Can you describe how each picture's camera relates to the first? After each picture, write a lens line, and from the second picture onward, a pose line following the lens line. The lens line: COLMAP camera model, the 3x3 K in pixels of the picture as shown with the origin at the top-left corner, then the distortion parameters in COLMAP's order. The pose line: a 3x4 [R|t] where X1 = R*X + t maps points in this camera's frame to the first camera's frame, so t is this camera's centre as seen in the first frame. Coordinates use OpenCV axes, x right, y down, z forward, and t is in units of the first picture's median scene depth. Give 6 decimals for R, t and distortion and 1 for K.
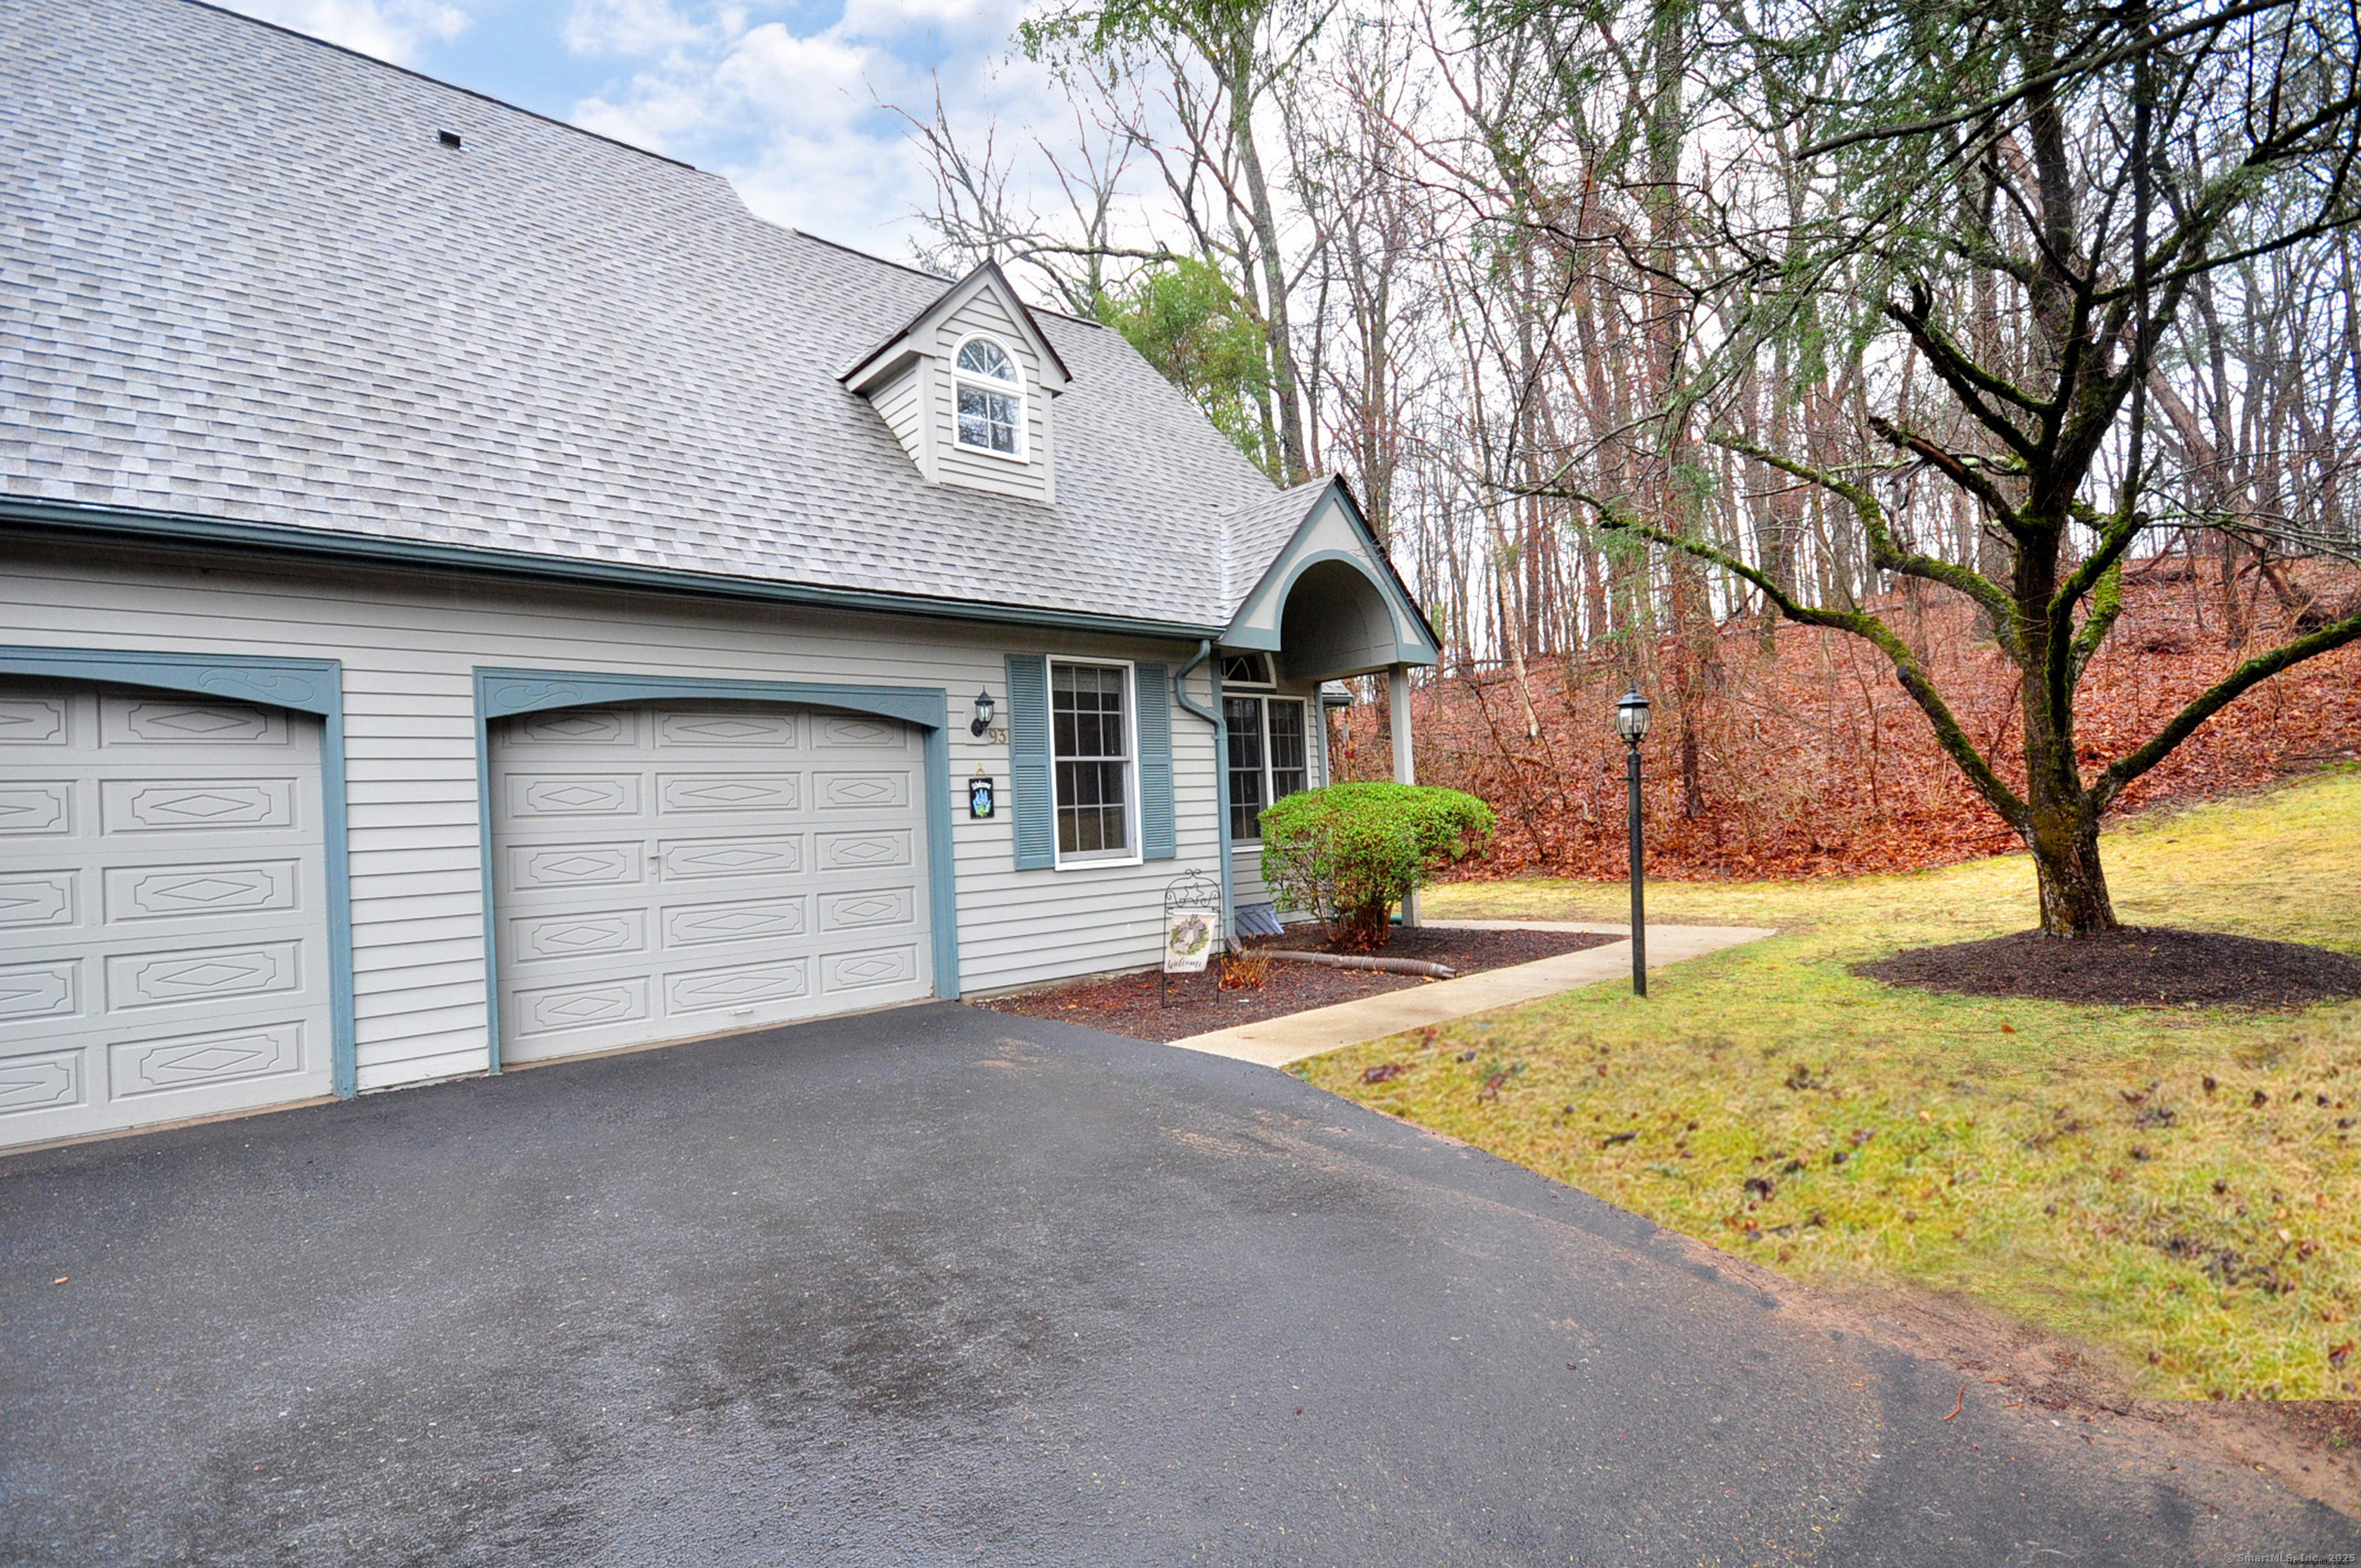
lens RADIAL K [[1195.5, 0, 1177.0], [0, 1195.5, 816.6], [0, 0, 1]] dist [0.001272, -0.000375]
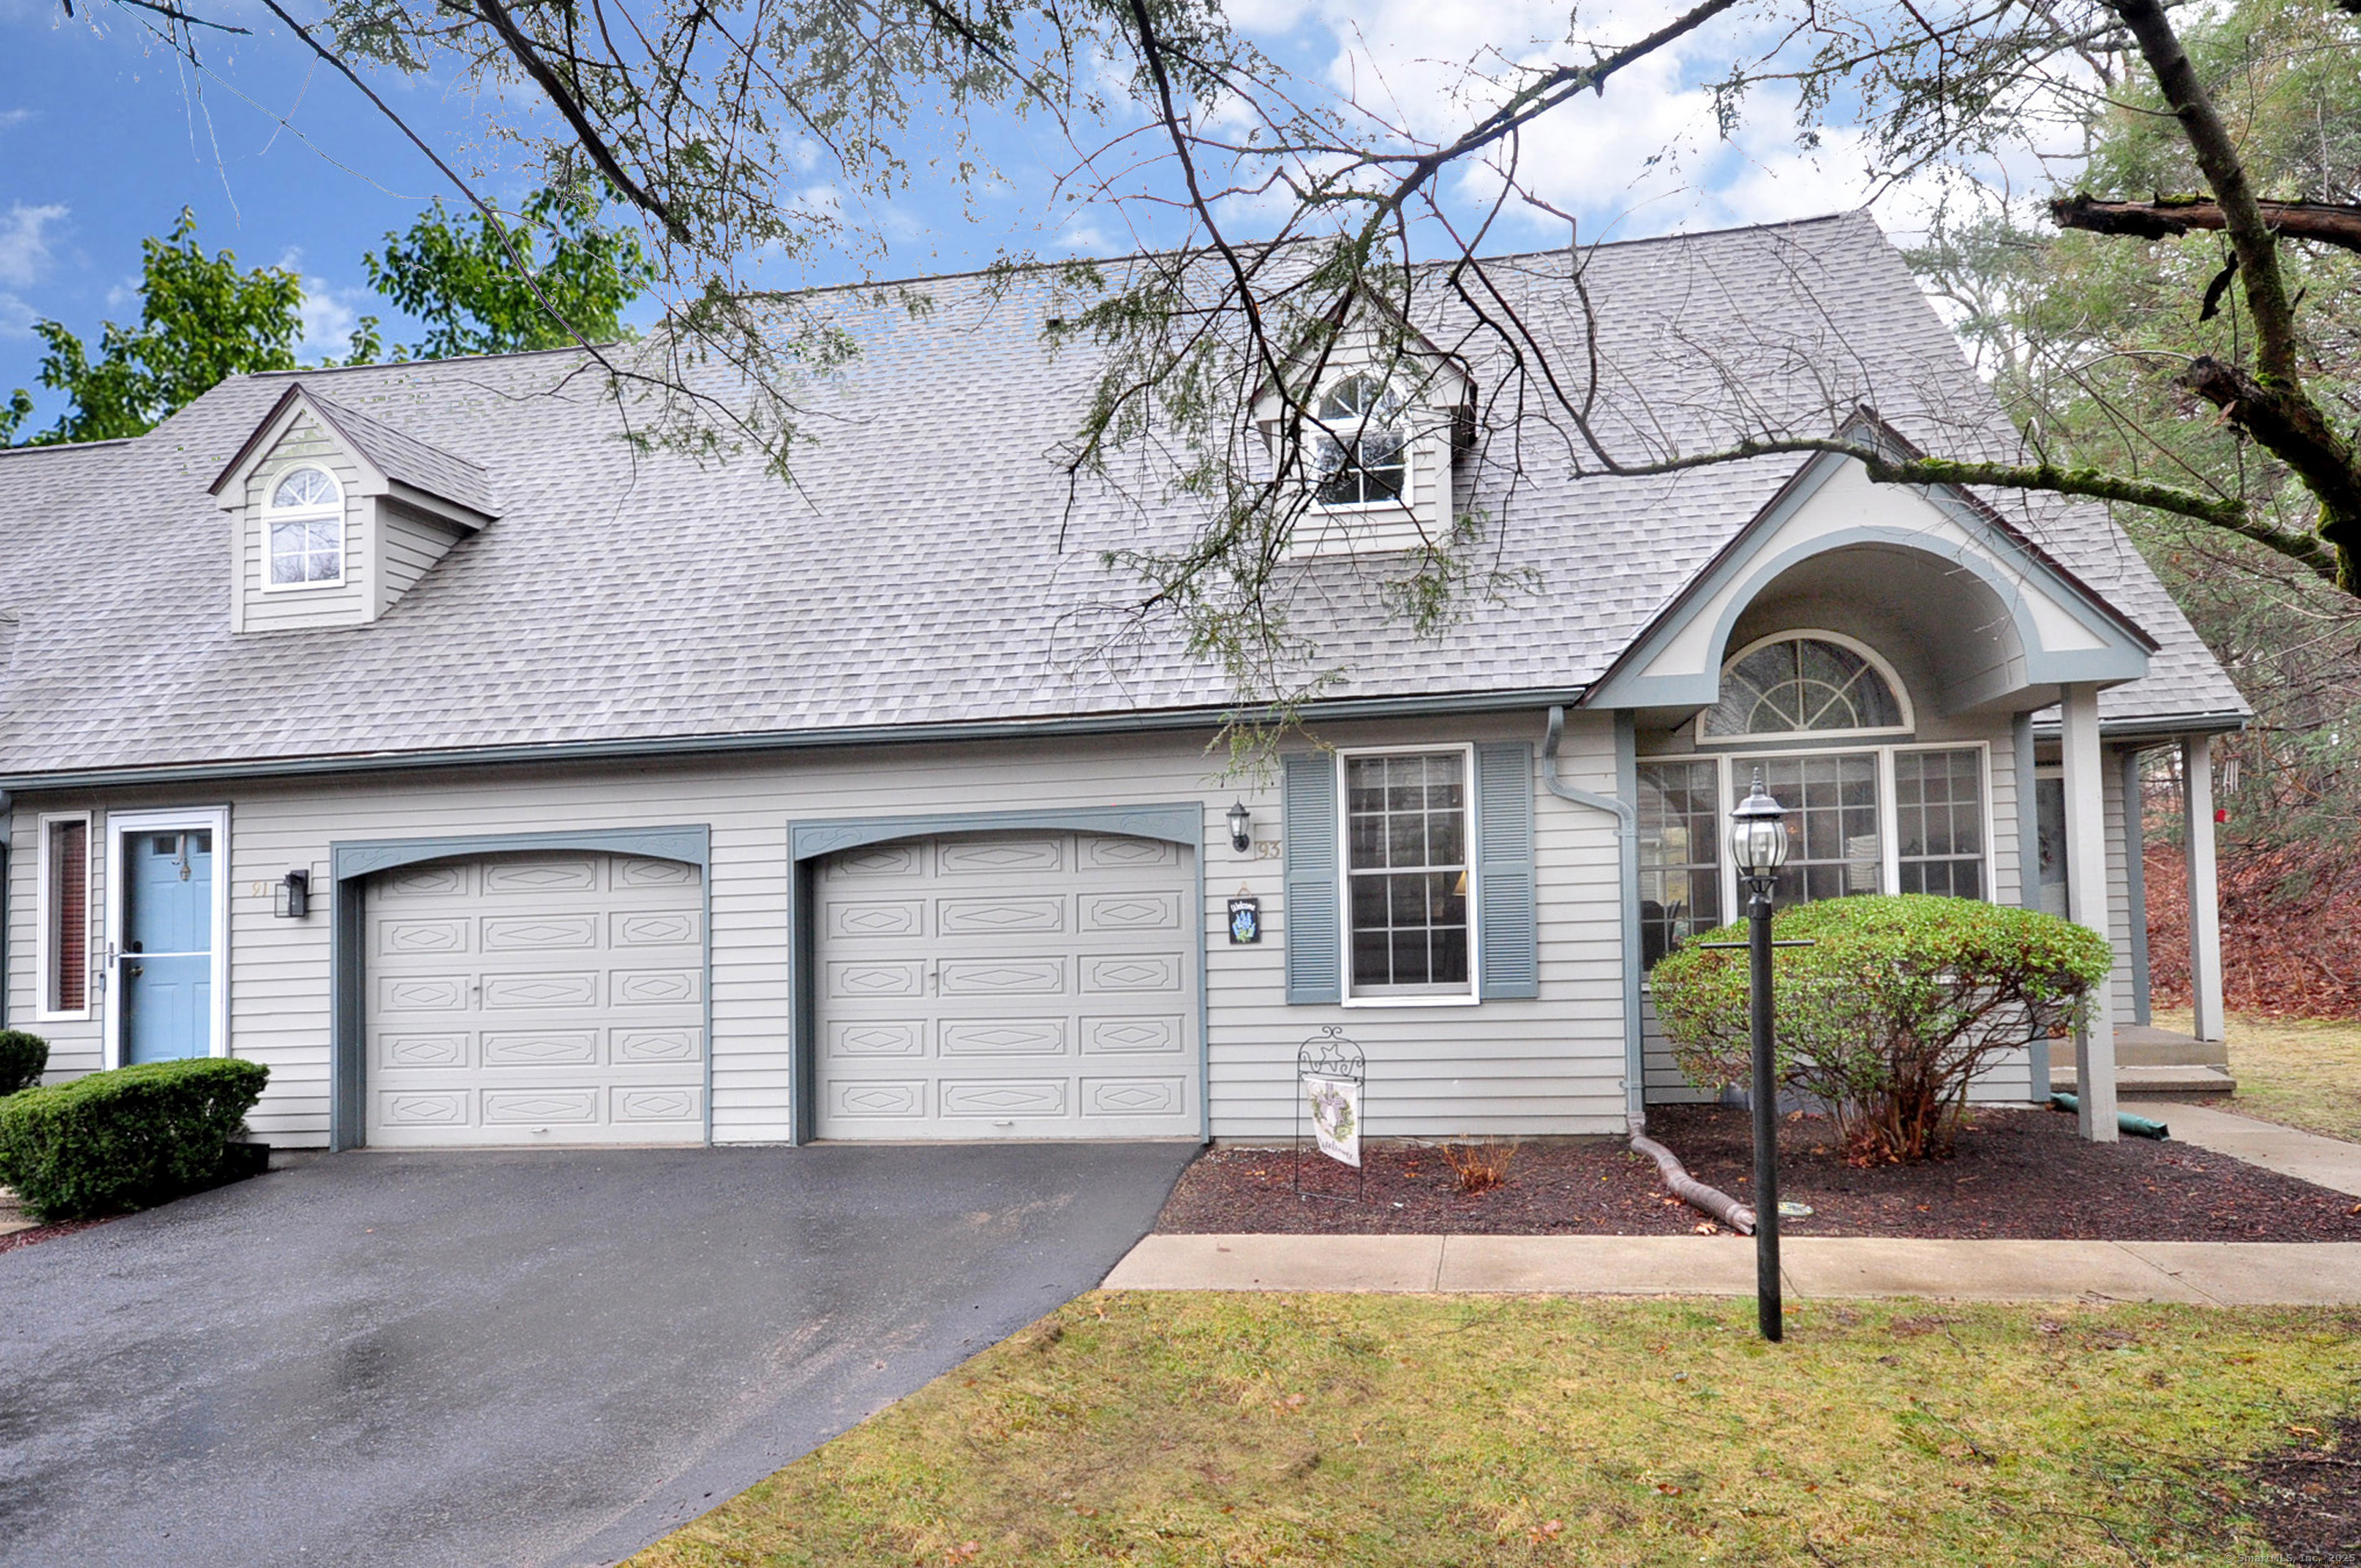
lens RADIAL K [[1432.1, 0, 1183.8], [0, 1432.1, 836.4], [0, 0, 1]] dist [0.008900, 0.002786]
pose [[0.604047, -0.010944, -0.796874, 0.665976], [0.008669, 0.999937, -0.007162, -0.071717], [0.796902, -0.002582, 0.604103, 0.320369]]
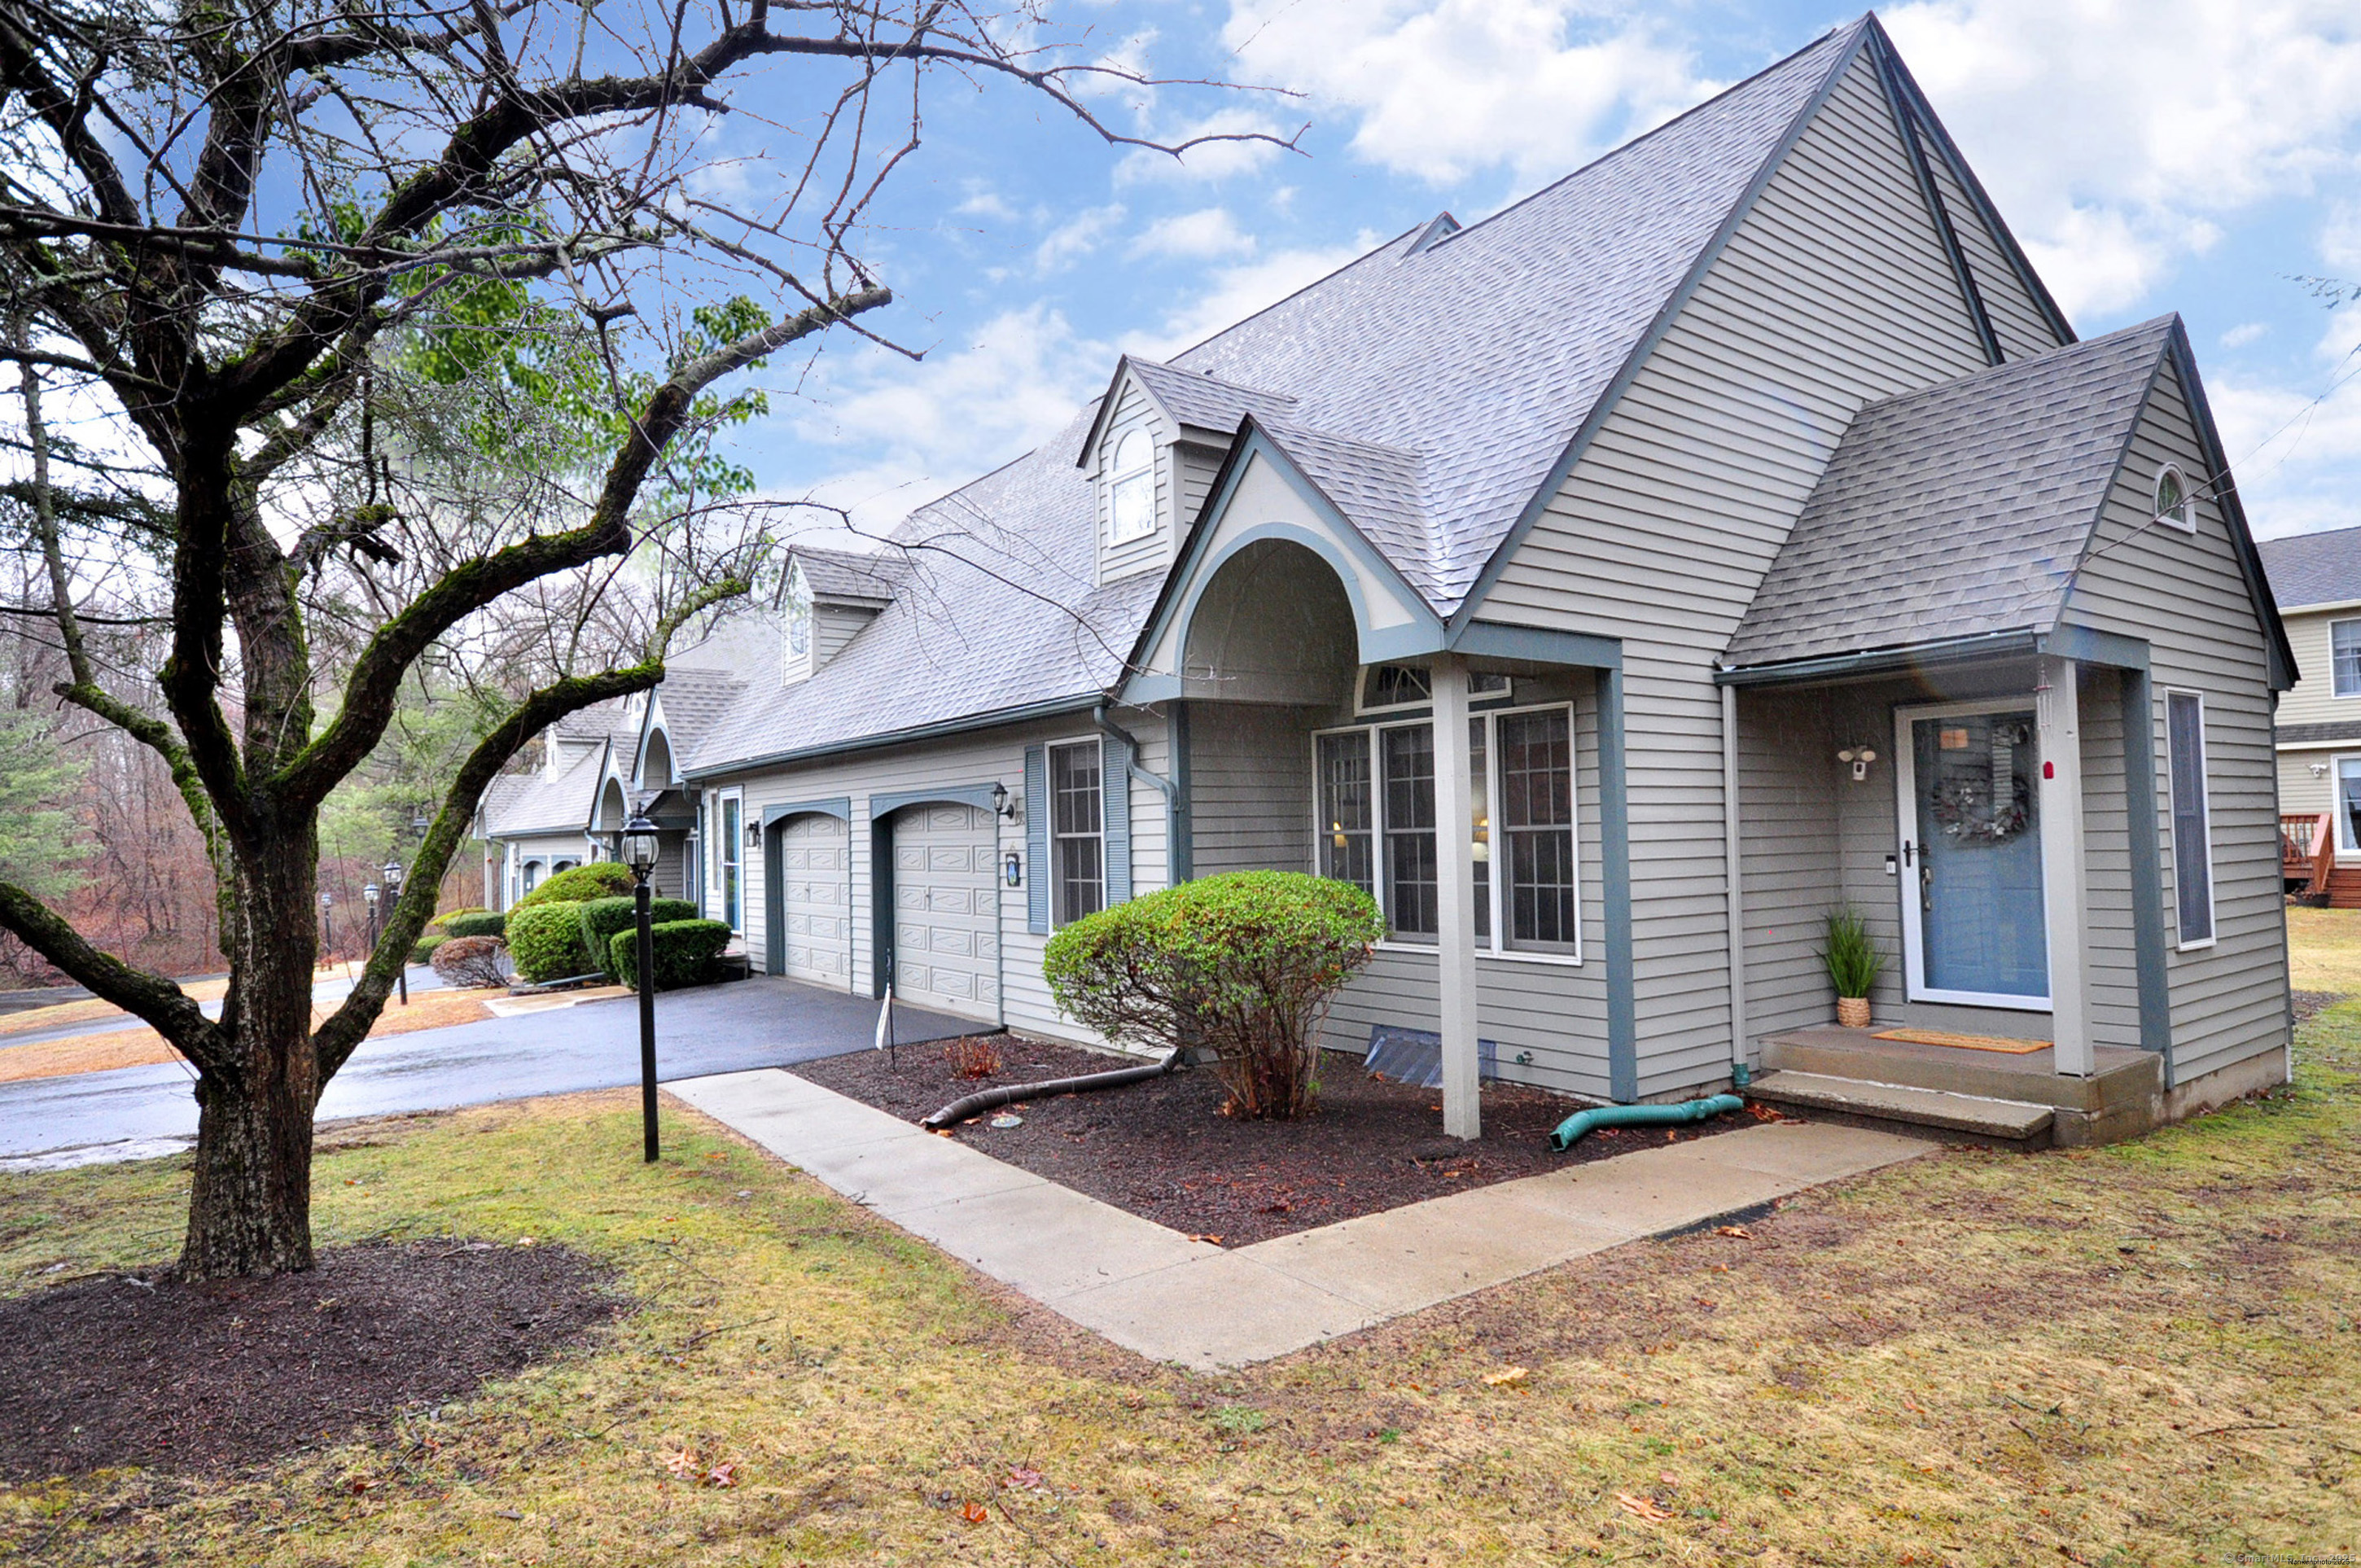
lens RADIAL K [[1339.1, 0, 1180.5], [0, 1339.1, 784.0], [0, 0, 1]] dist [0.000912, 0.000397]
pose [[-0.166091, 0.013333, -0.986020, 1.154015], [0.033267, 0.999415, 0.007910, -0.107979], [0.985549, -0.031488, -0.166437, 1.404643]]
